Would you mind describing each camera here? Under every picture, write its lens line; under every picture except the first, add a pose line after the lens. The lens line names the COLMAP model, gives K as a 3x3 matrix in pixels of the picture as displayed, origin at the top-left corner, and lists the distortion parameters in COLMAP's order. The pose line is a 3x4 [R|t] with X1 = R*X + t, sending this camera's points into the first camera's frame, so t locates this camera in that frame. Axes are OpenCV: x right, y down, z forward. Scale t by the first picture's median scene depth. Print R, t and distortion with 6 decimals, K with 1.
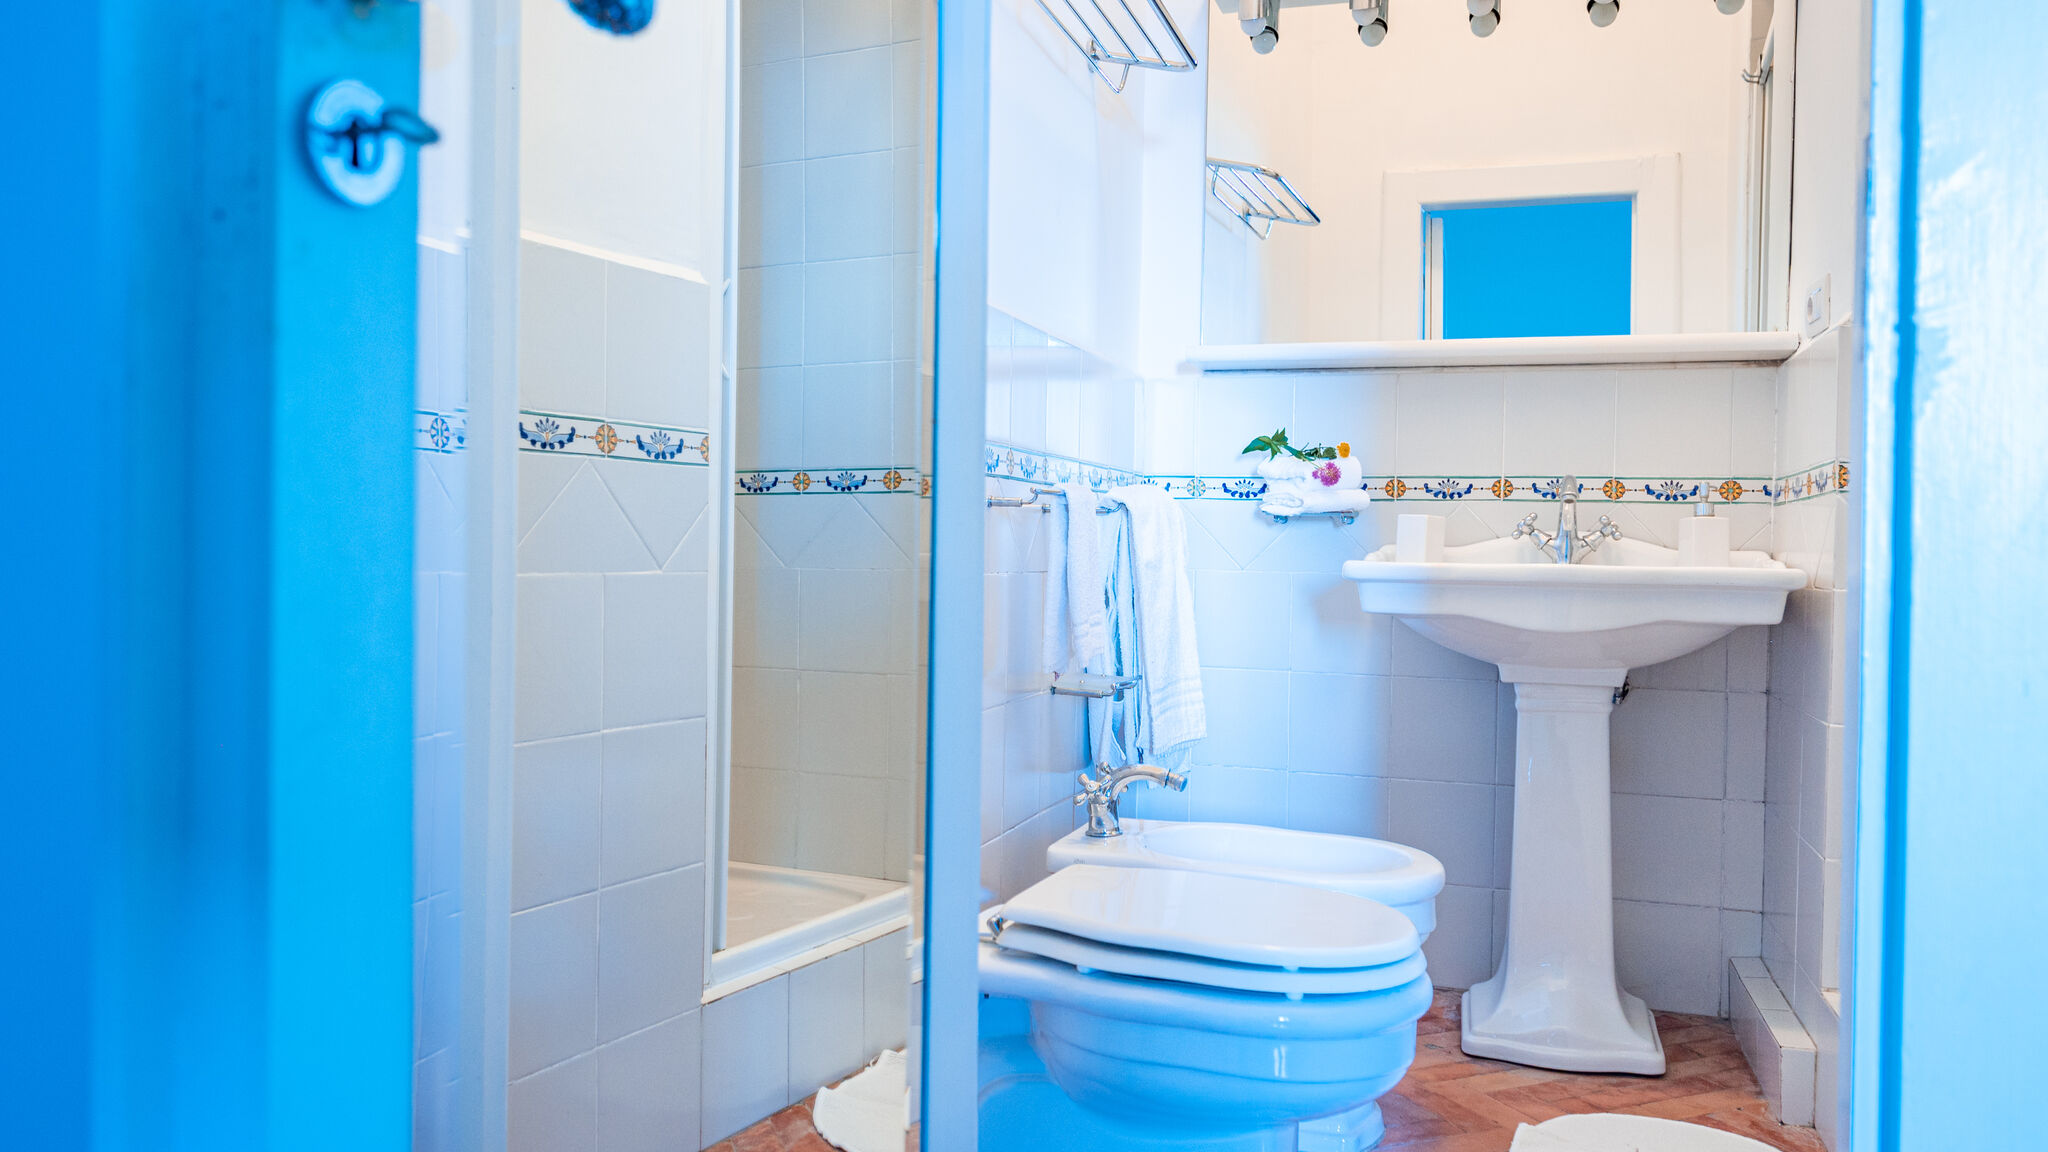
lens RADIAL K [[1547.5, 0, 1024.0], [0, 1547.5, 576.0], [0, 0, 1]] dist [-0.002418, 0.000876]
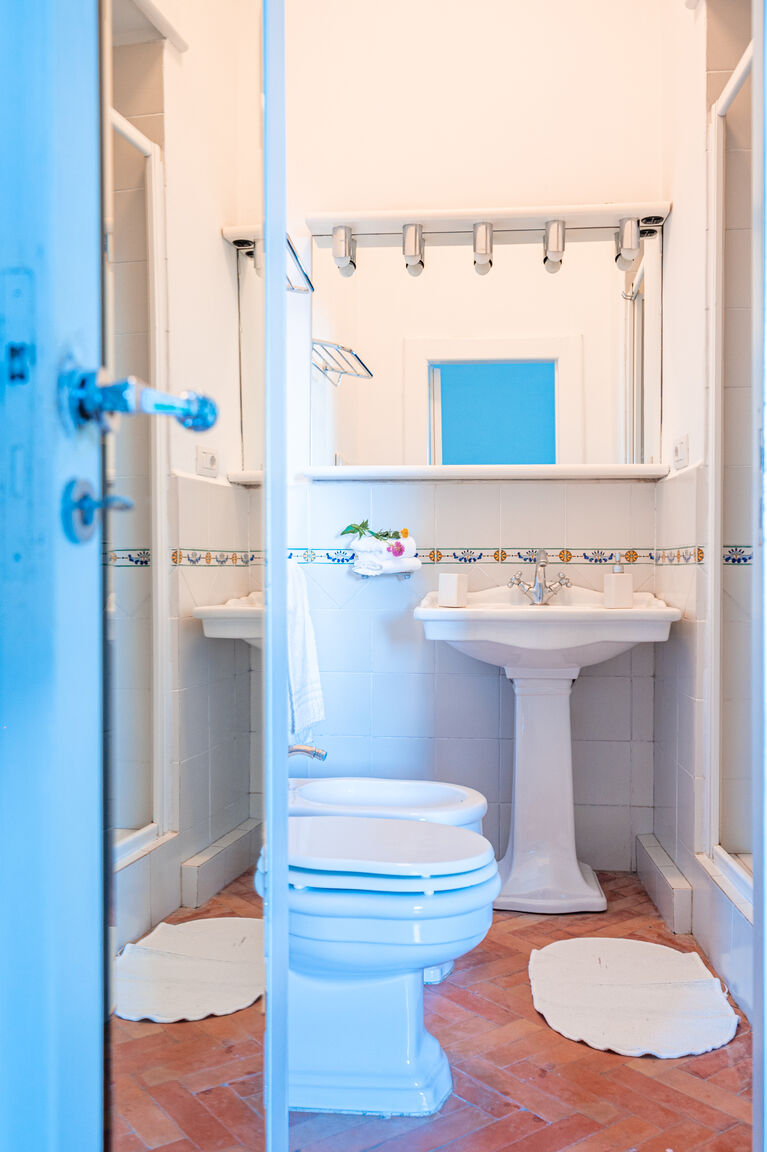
lens RADIAL K [[1073.7, 0, 383.5], [0, 1073.7, 576.0], [0, 0, 1]] dist [-0.006032, 0.002150]
pose [[0.970228, -0.020638, 0.241313, -0.083901], [0.020725, 0.999783, 0.002178, -0.042177], [-0.241305, 0.002888, 0.970445, -0.061952]]
